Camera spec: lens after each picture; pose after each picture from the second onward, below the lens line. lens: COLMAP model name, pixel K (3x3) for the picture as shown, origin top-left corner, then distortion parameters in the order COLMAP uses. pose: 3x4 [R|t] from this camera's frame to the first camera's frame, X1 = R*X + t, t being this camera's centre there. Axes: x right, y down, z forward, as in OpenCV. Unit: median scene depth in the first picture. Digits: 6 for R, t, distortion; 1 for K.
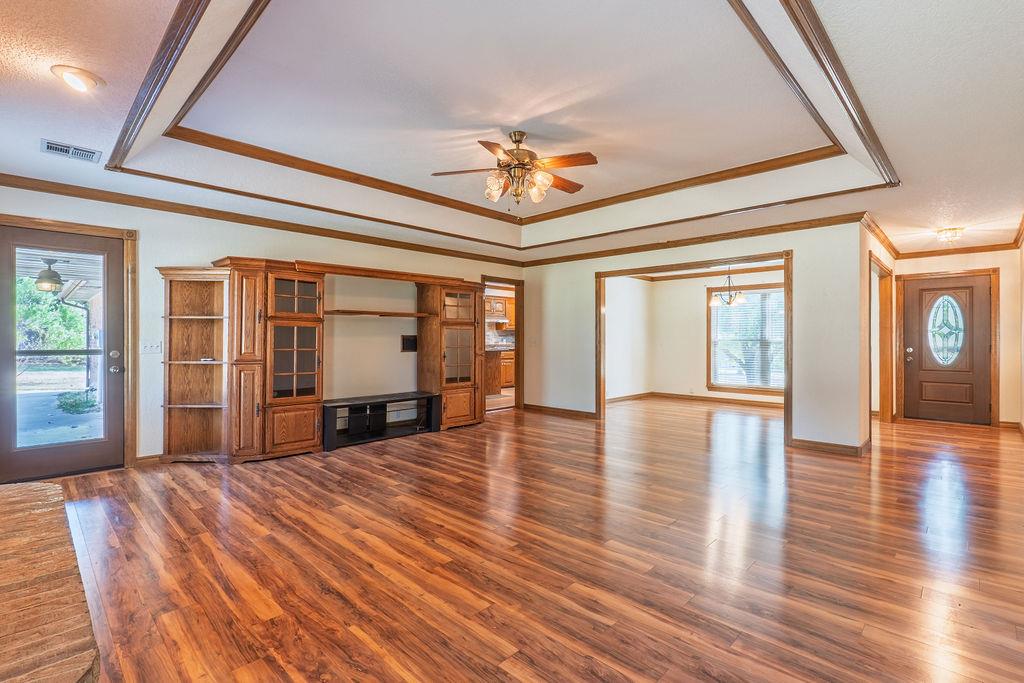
lens RADIAL K [[476.2, 0, 509.2], [0, 476.2, 337.2], [0, 0, 1]] dist [-0.011069, -0.000679]
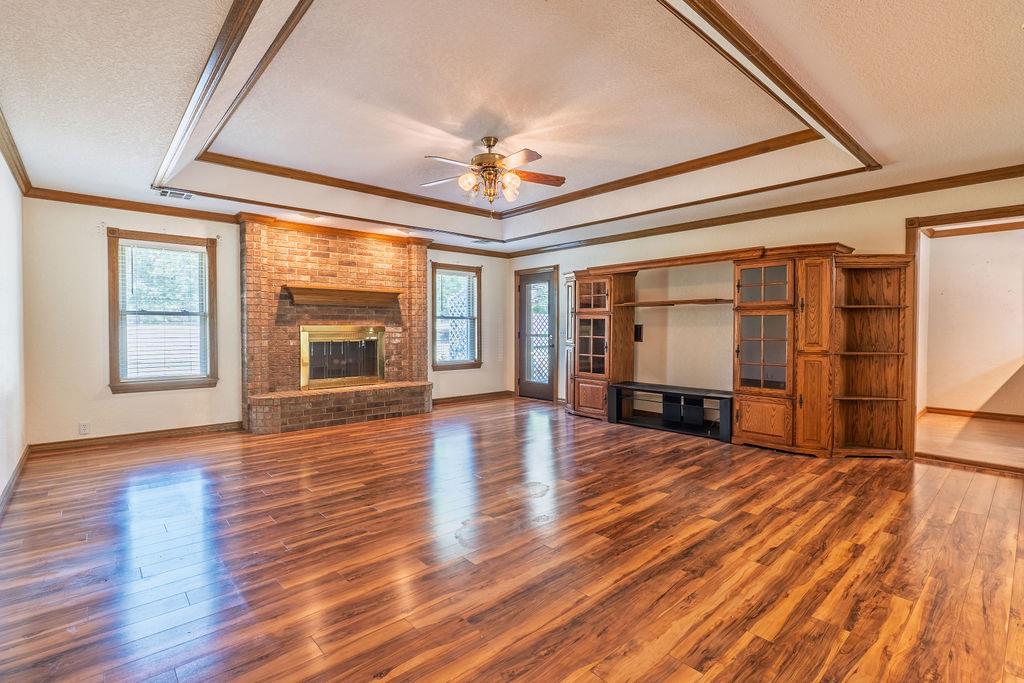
lens RADIAL K [[476.2, 0, 515.5], [0, 476.2, 339.1], [0, 0, 1]] dist [-0.011069, -0.000679]
pose [[-0.058905, 0.021437, -0.998033, 0.966744], [0.001970, 0.999770, 0.021358, 0.004174], [0.998262, -0.000708, -0.058934, 0.980600]]
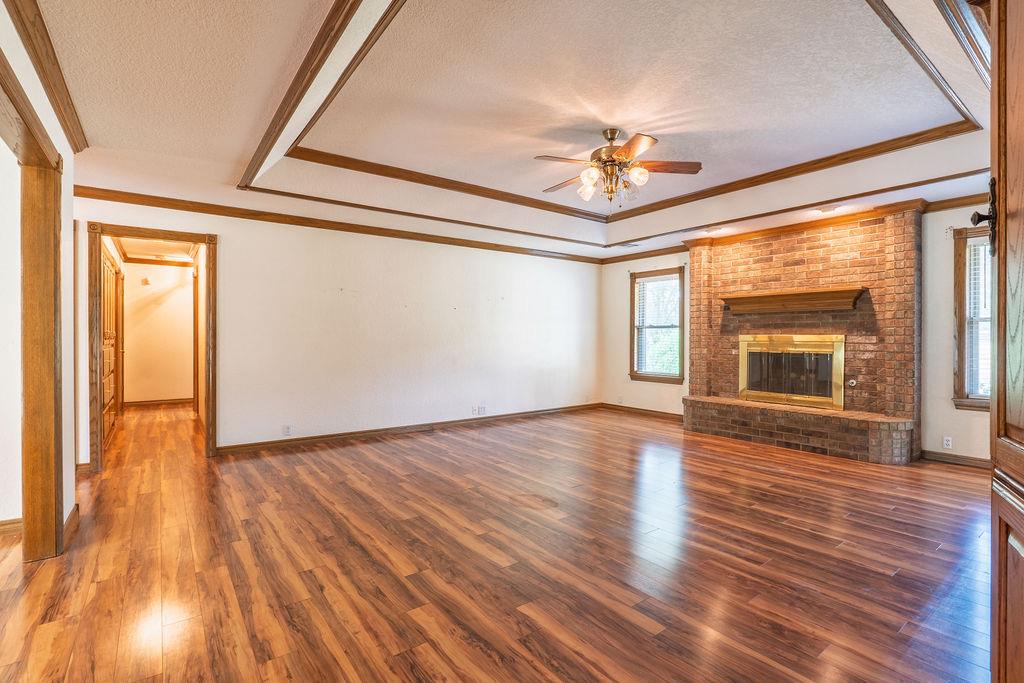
lens RADIAL K [[476.2, 0, 511.8], [0, 476.2, 340.1], [0, 0, 1]] dist [-0.011069, -0.000679]
pose [[-0.988492, -0.003535, 0.151231, 0.064839], [-0.002977, 0.999988, 0.003917, 0.004585], [-0.151243, 0.003422, -0.988491, 1.760661]]
